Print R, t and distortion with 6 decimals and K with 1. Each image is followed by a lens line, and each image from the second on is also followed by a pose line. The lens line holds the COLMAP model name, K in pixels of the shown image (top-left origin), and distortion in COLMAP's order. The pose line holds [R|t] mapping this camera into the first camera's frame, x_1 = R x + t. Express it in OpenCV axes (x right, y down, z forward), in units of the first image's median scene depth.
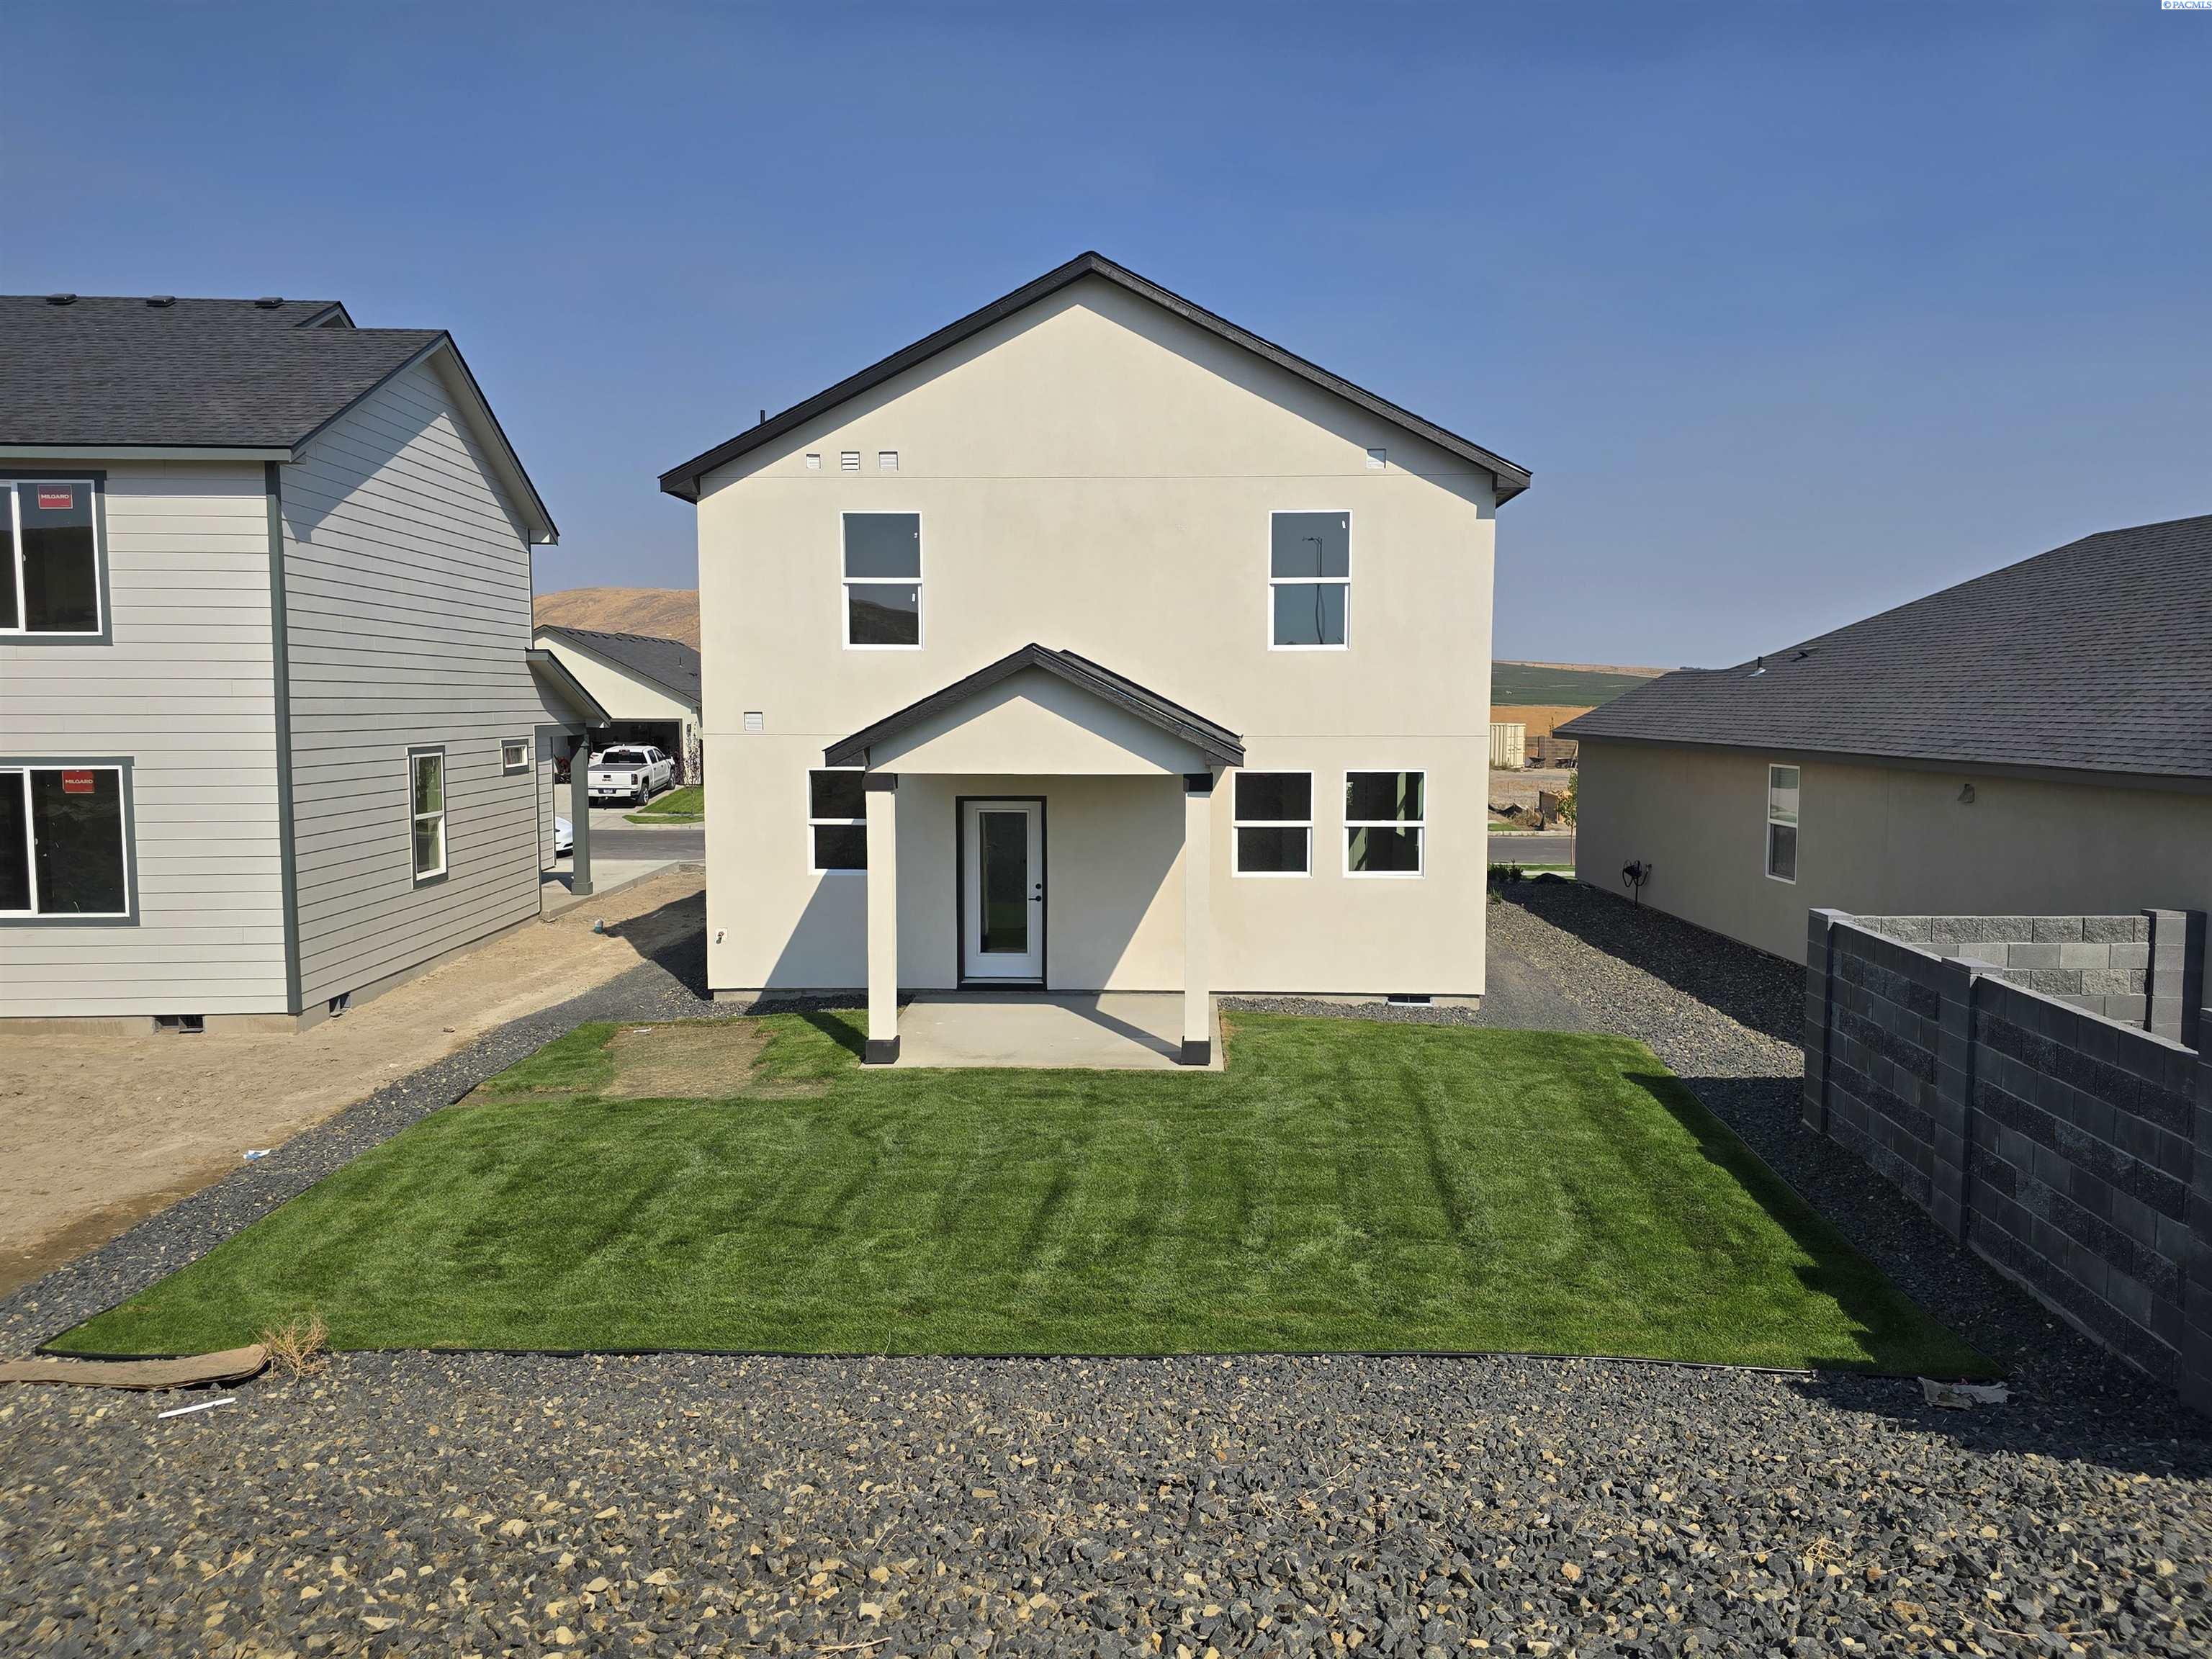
lens RADIAL K [[1537.9, 0, 1149.0], [0, 1537.9, 837.3], [0, 0, 1]] dist [0.061313, -0.062641]
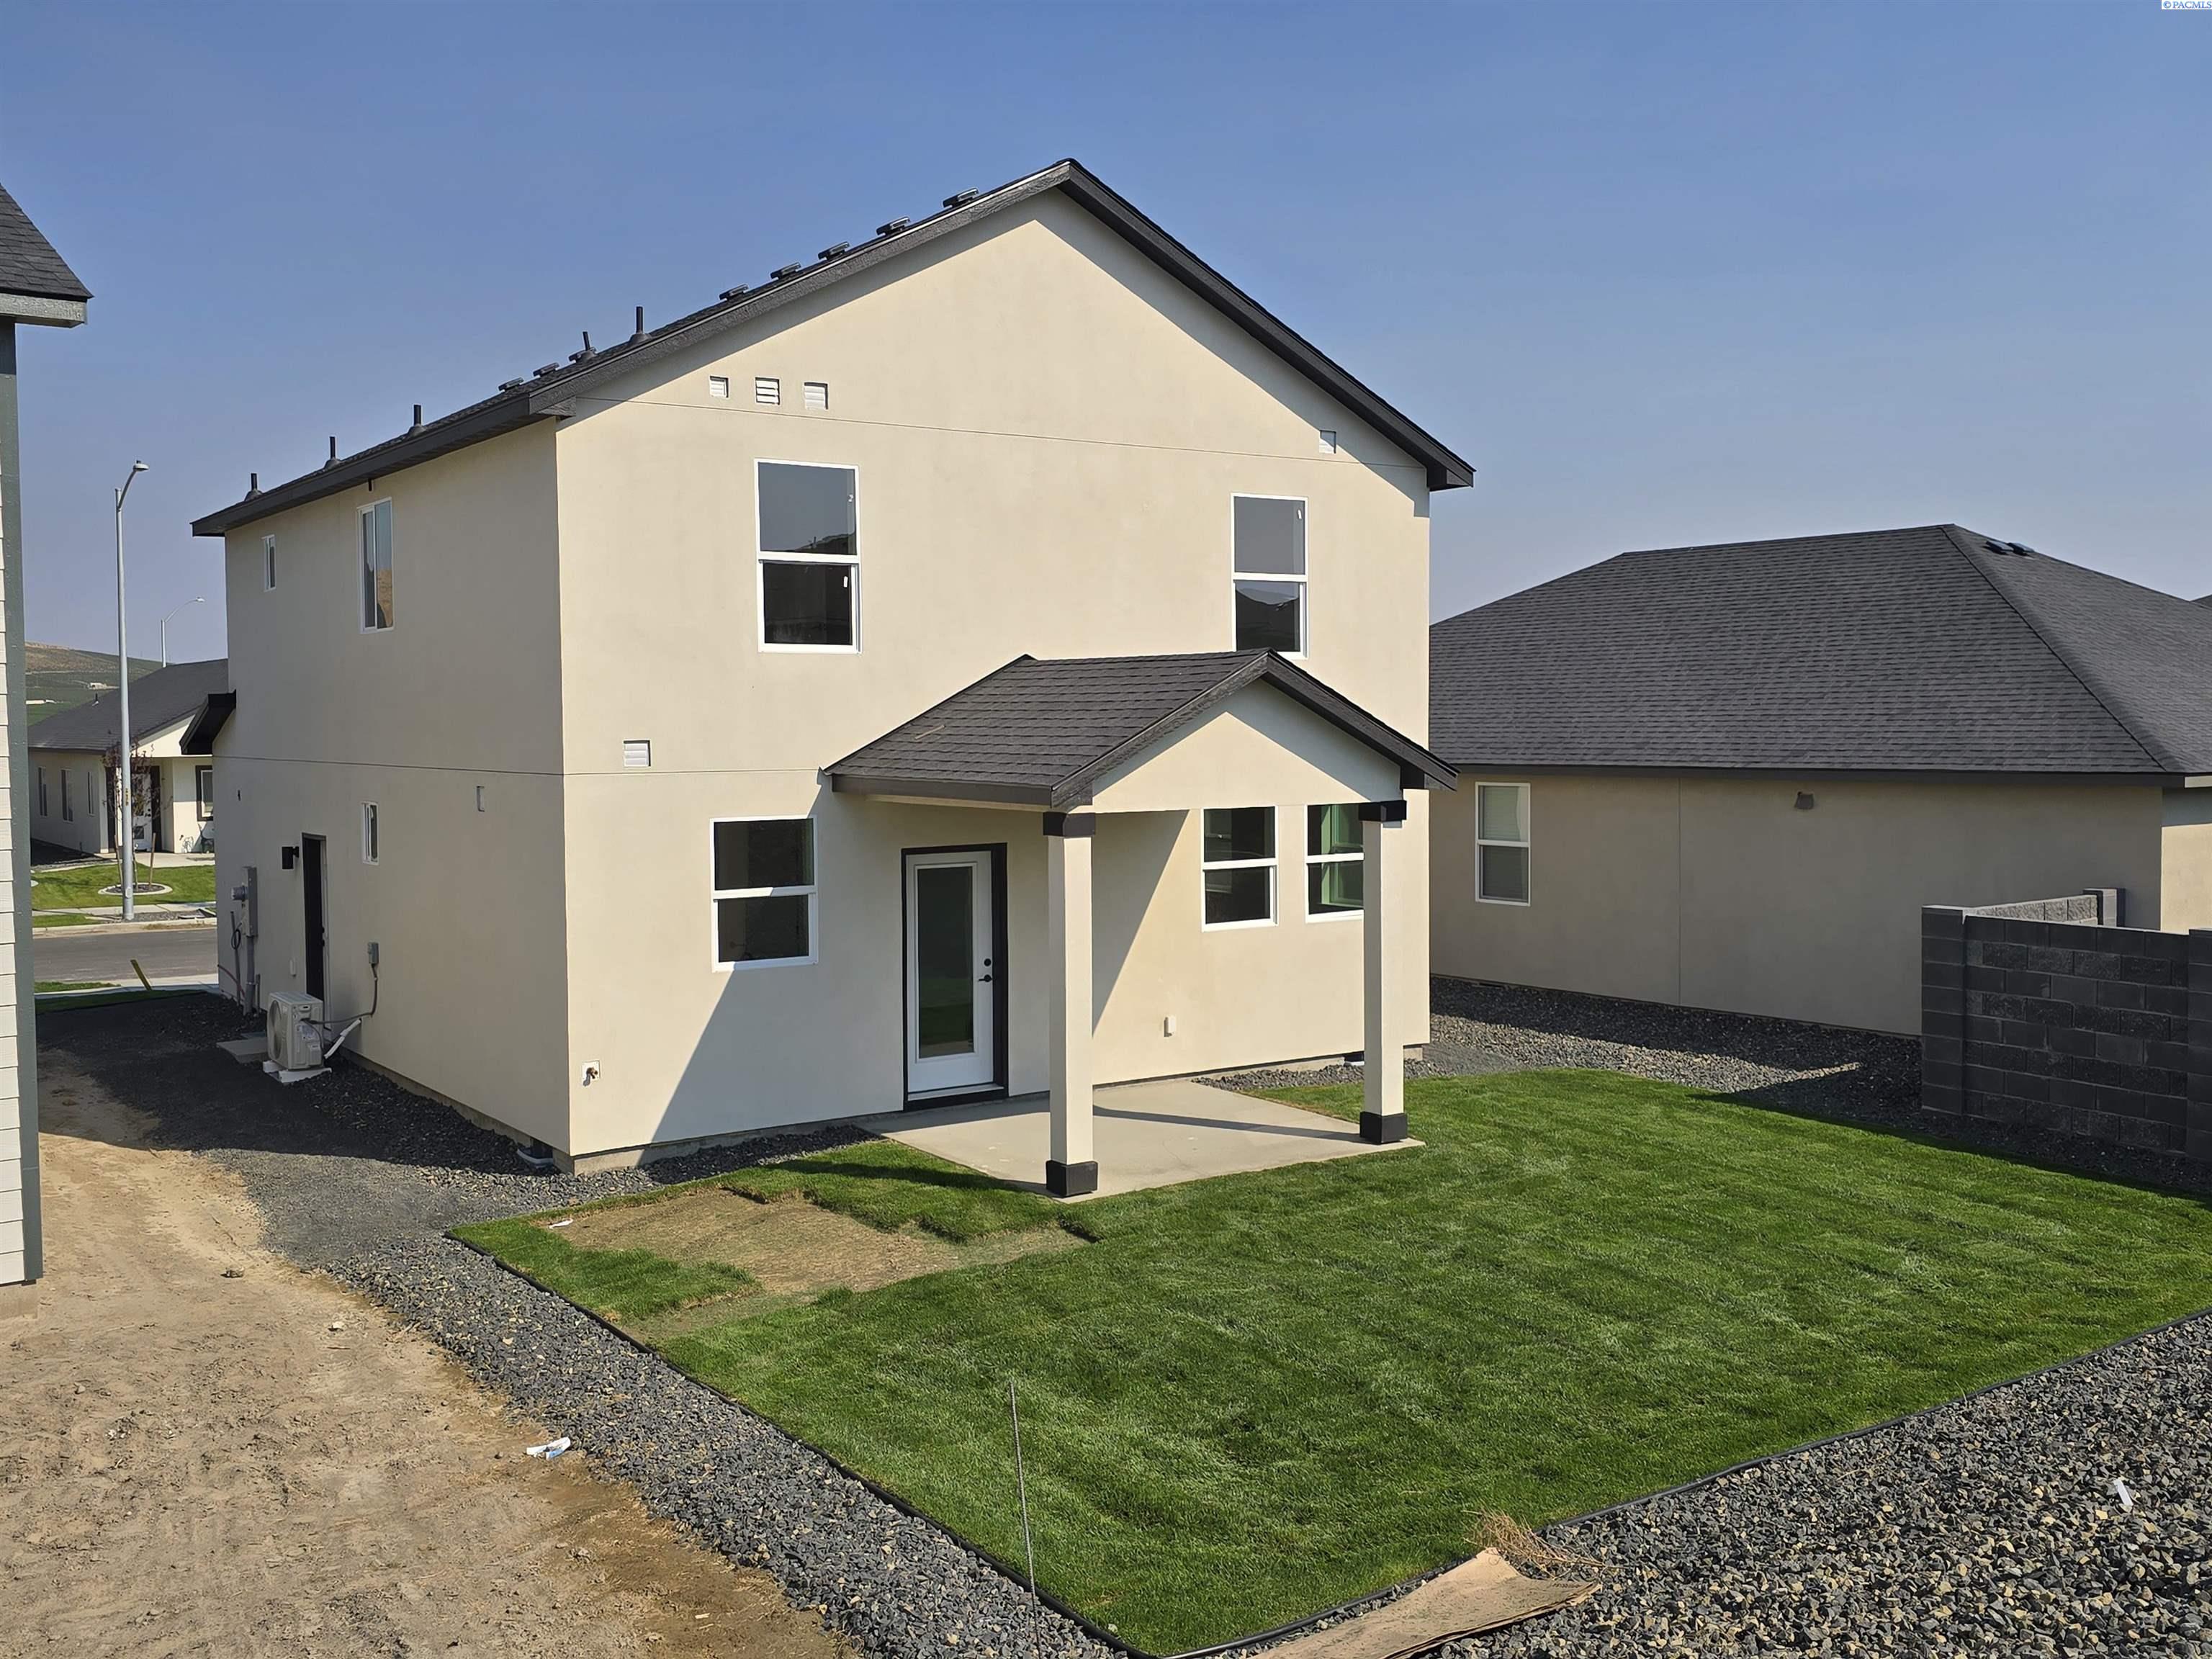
lens RADIAL K [[2093.4, 0, 1106.0], [0, 2093.4, 829.5], [0, 0, 1]] dist [0.111403, -0.216981]
pose [[0.797697, -0.039154, 0.601786, -0.677409], [0.062740, 0.997863, -0.018241, -0.011783], [-0.599786, 0.052307, 0.798449, 0.133936]]
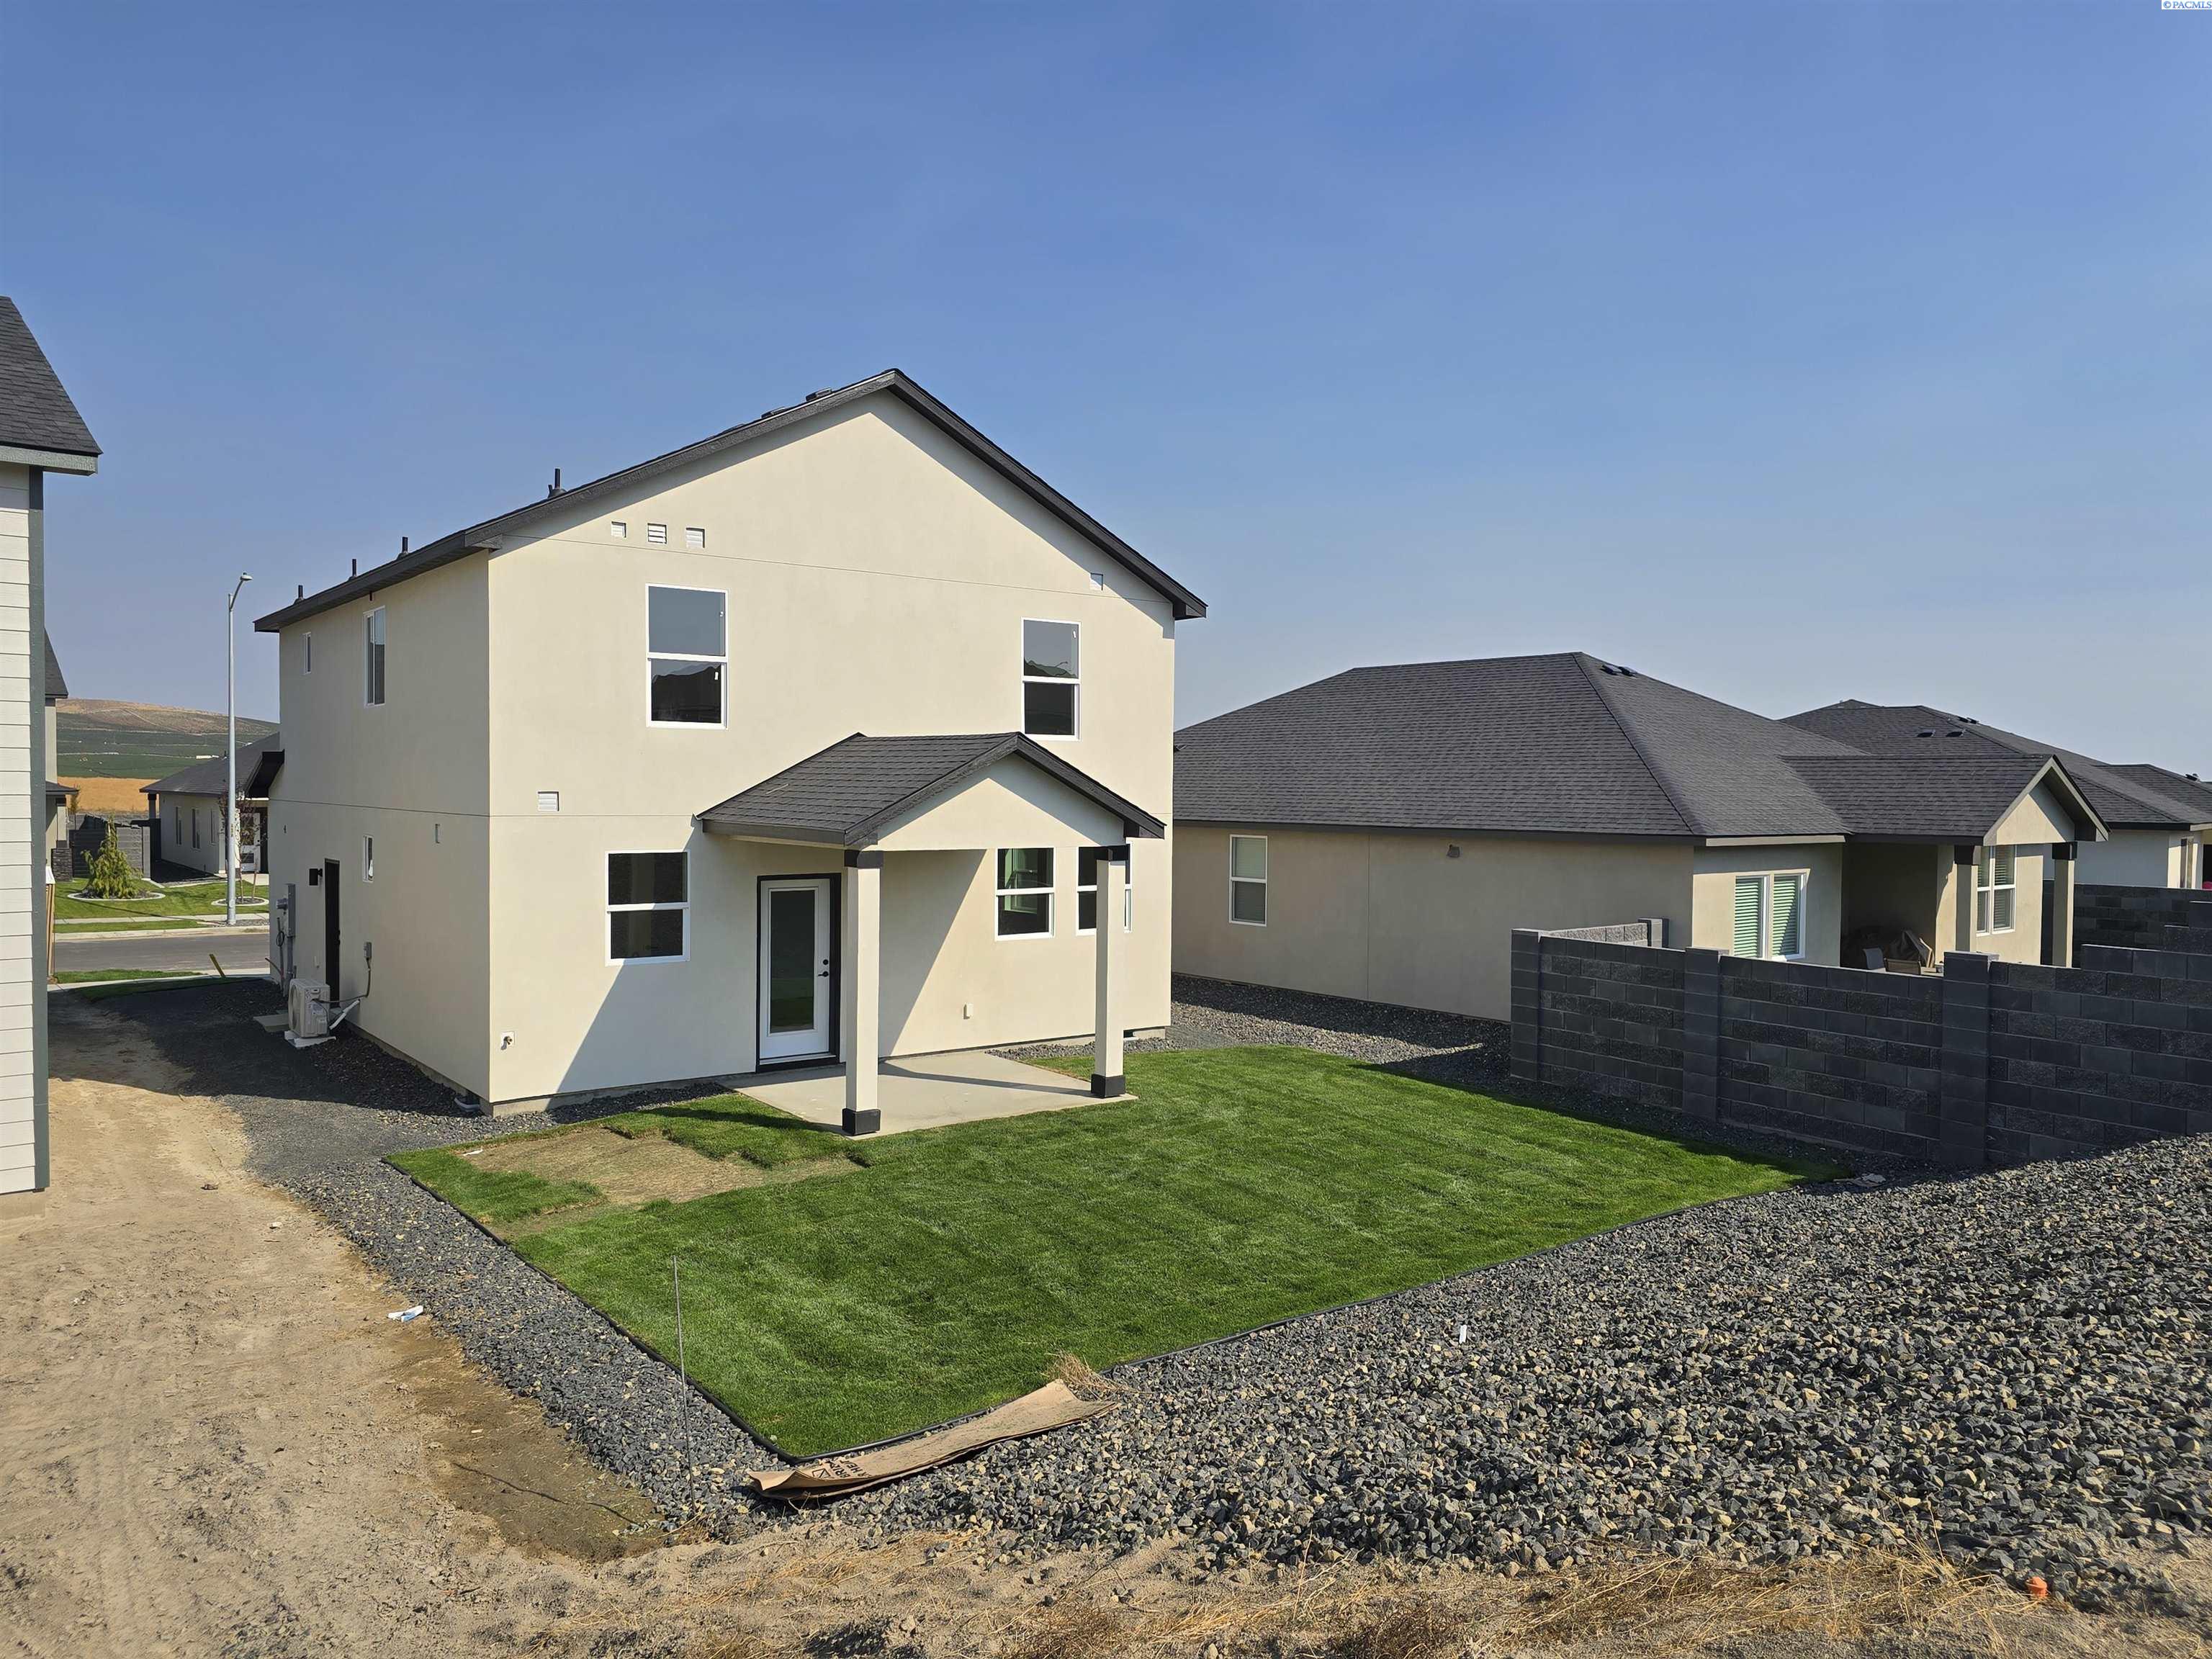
lens RADIAL K [[1595.4, 0, 1116.8], [0, 1595.4, 846.2], [0, 0, 1]] dist [0.069993, -0.089983]
pose [[0.770577, -0.018004, 0.637093, -0.625928], [0.048242, 0.998381, -0.030136, -0.003700], [-0.635518, 0.053956, 0.770198, 0.053514]]
